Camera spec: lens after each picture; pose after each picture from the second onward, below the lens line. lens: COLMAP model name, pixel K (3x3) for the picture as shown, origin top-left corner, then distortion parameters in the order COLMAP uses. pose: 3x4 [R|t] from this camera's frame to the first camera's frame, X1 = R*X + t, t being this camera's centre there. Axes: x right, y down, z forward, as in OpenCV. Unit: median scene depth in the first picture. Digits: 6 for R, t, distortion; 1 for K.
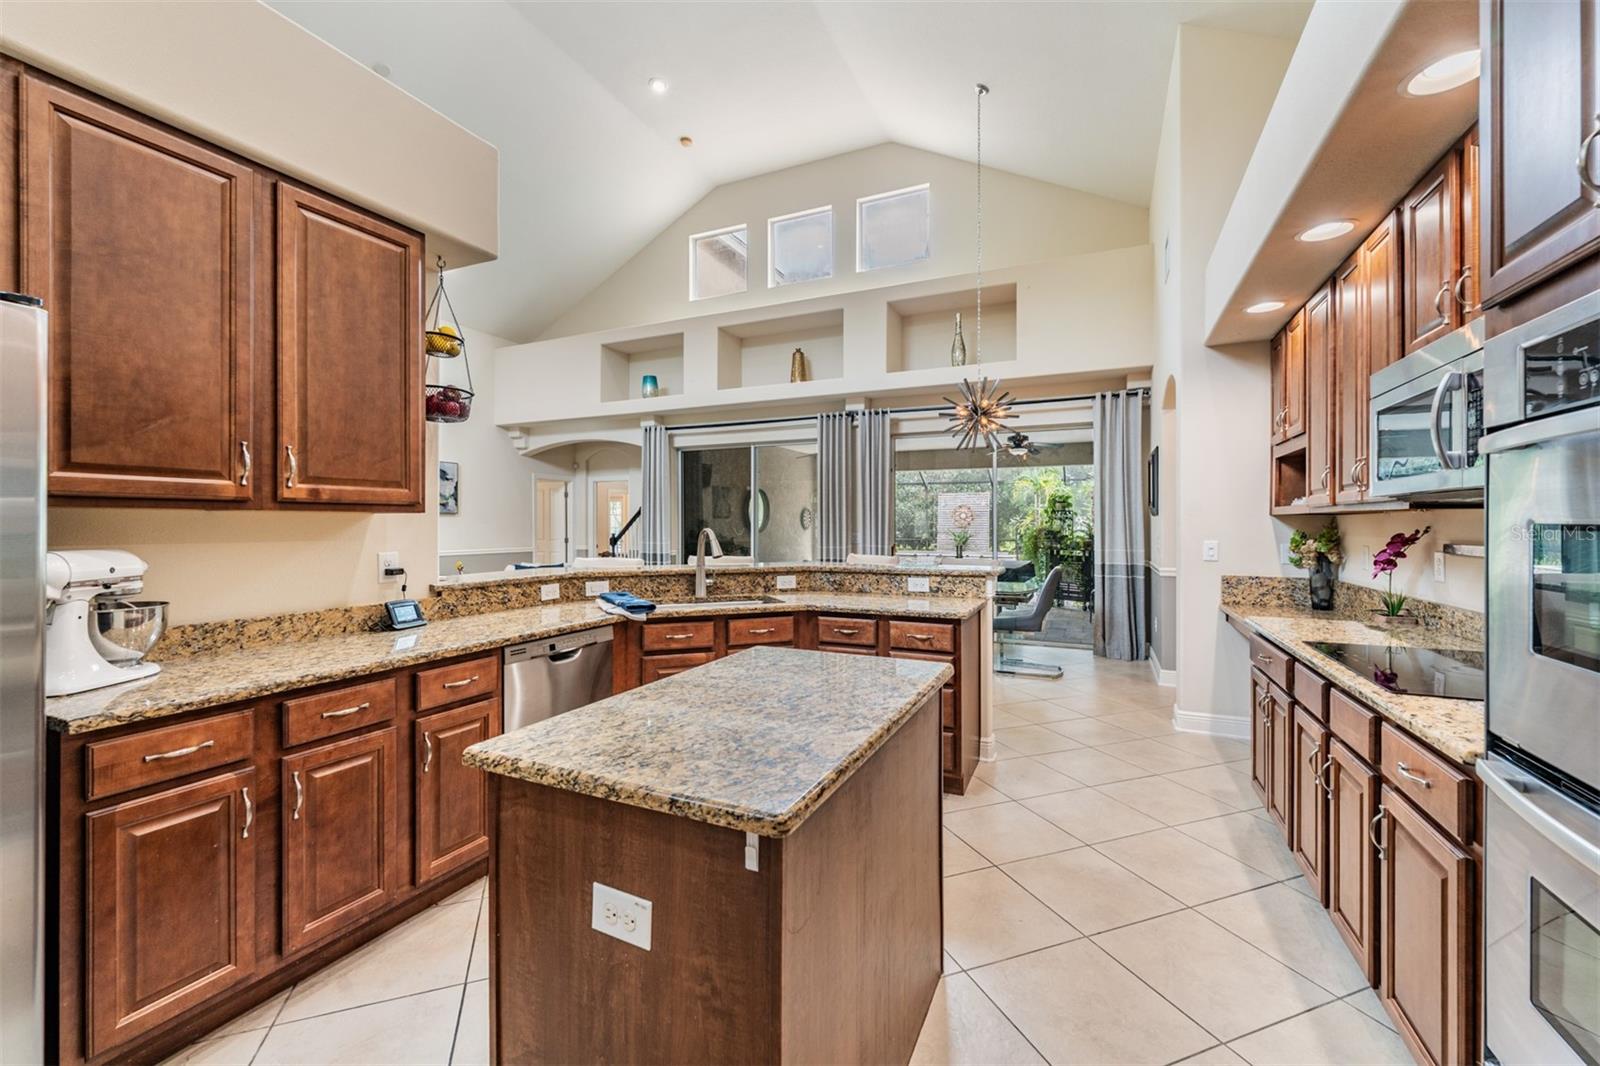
lens RADIAL K [[648.8, 0, 795.6], [0, 648.8, 525.8], [0, 0, 1]] dist [0.000565, -0.001257]
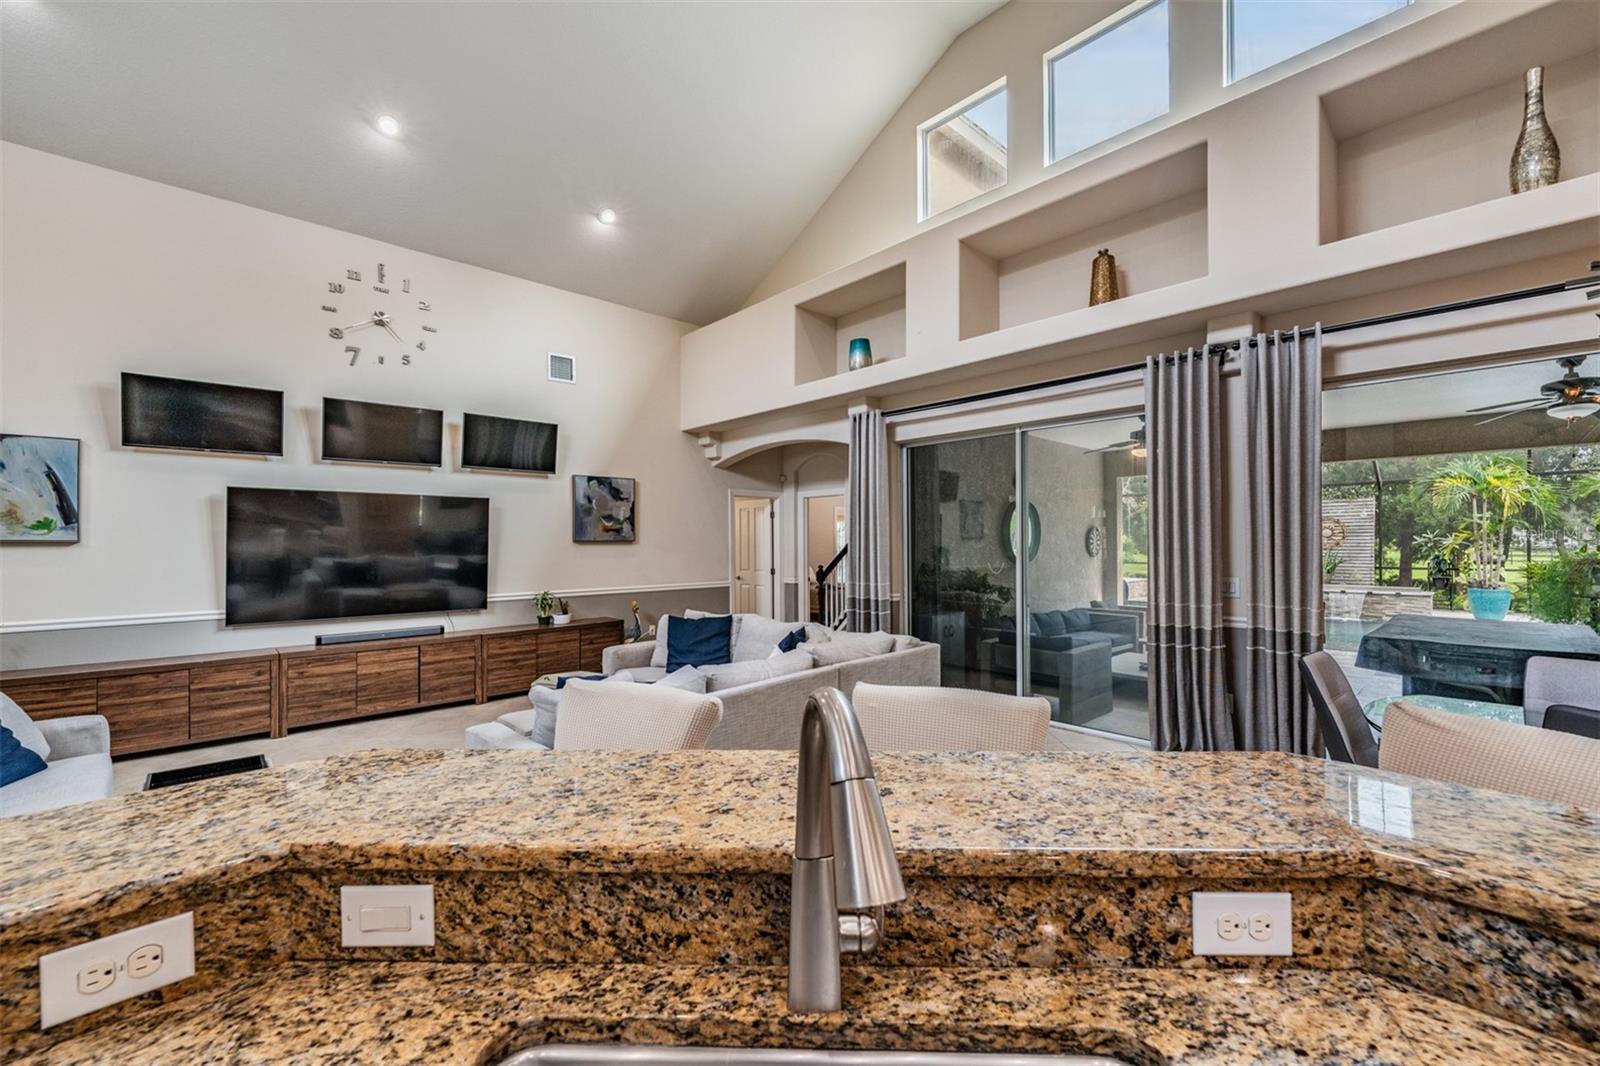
lens RADIAL K [[648.8, 0, 797.1], [0, 648.8, 535.7], [0, 0, 1]] dist [0.000565, -0.001257]
pose [[0.927574, -0.007604, -0.373563, -0.033653], [0.003624, 0.999929, -0.011357, -0.017796], [0.373623, 0.009181, 0.927535, 0.371538]]
